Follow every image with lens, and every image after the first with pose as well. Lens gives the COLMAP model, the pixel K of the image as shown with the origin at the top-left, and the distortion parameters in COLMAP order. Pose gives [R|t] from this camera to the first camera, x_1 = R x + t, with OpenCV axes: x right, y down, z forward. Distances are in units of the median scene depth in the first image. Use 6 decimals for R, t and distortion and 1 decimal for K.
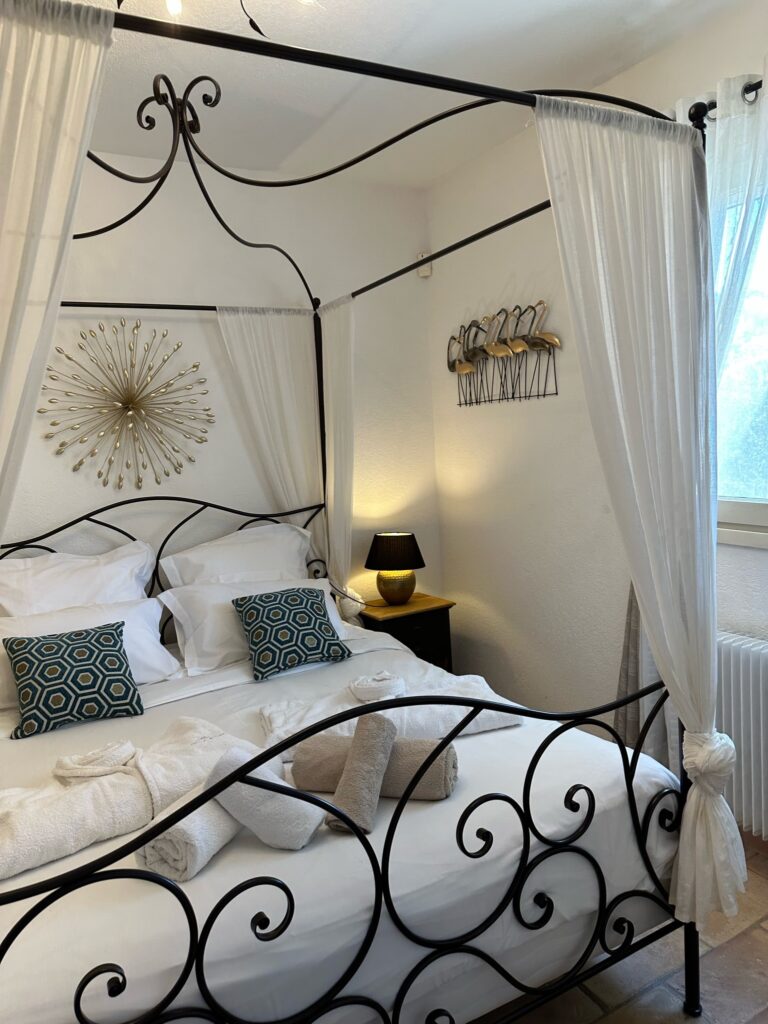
lens RADIAL K [[754.9, 0, 384.0], [0, 754.9, 512.0], [0, 0, 1]] dist [-0.002259, -0.005270]
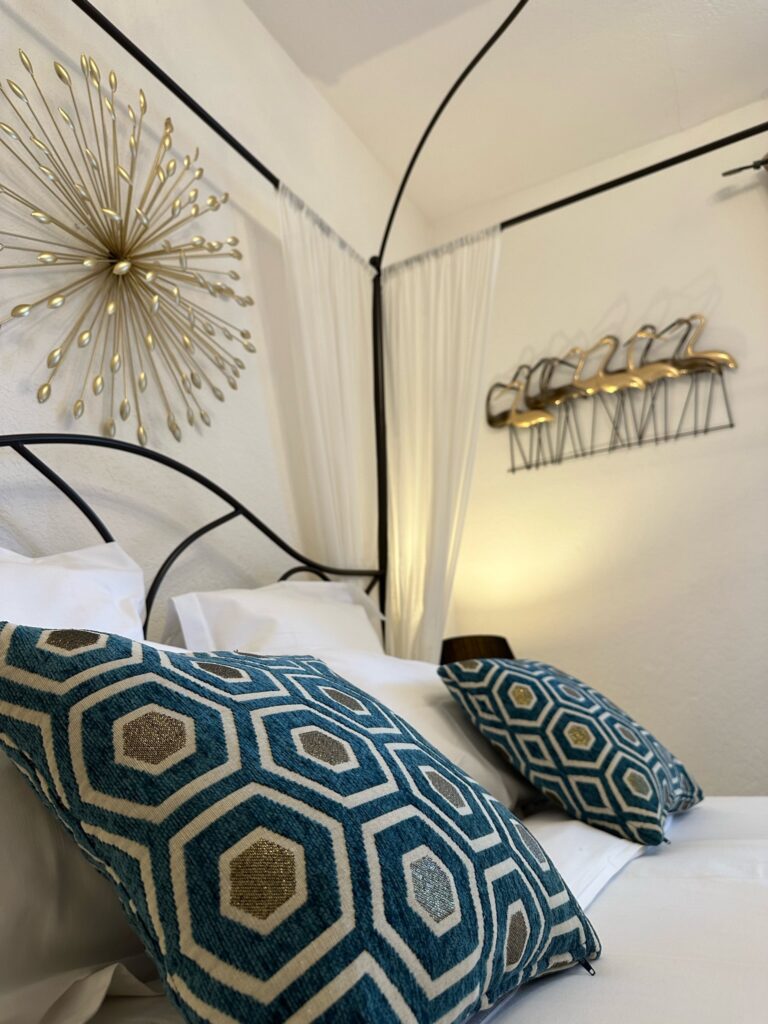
lens RADIAL K [[752.7, 0, 376.4], [0, 752.7, 504.3], [0, 0, 1]] dist [0.001779, -0.007166]
pose [[0.846387, 0.163880, 0.506727, -0.434372], [0.057239, 0.917975, -0.392487, 0.186593], [-0.529483, 0.361200, 0.767582, 0.663115]]
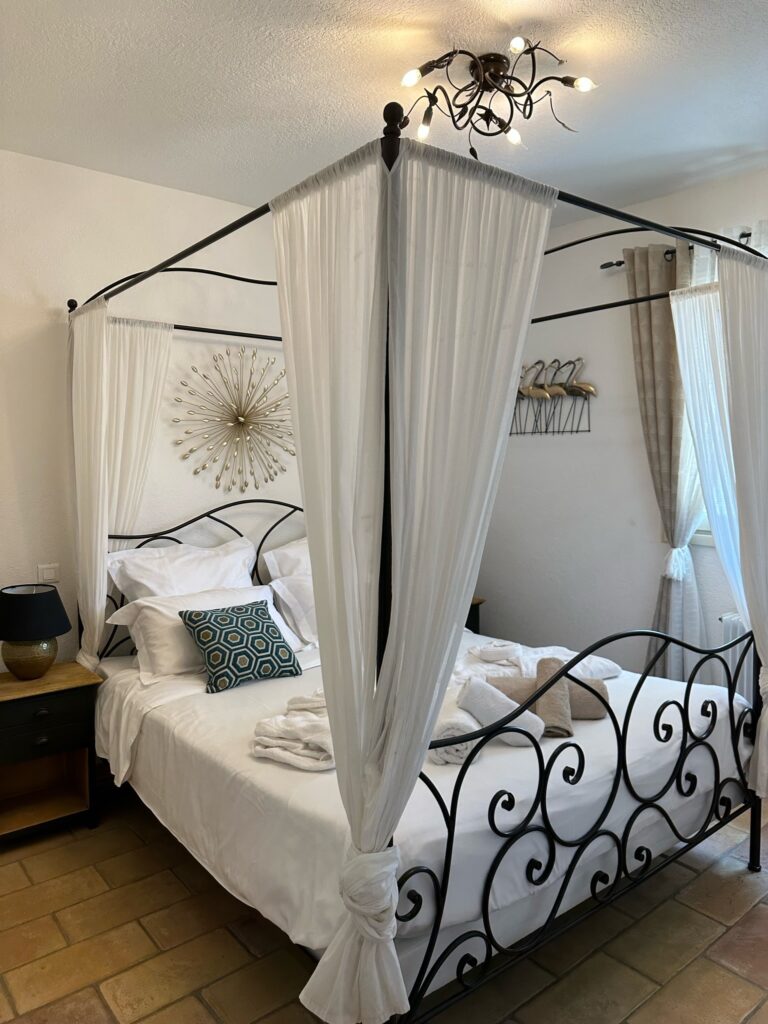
lens RADIAL K [[752.7, 0, 376.4], [0, 752.7, 504.3], [0, 0, 1]] dist [0.001779, -0.007166]
pose [[0.983087, 0.038161, 0.179120, -0.354338], [-0.030000, 0.998394, -0.048056, 0.040067], [-0.180666, 0.041869, 0.982653, -0.182174]]
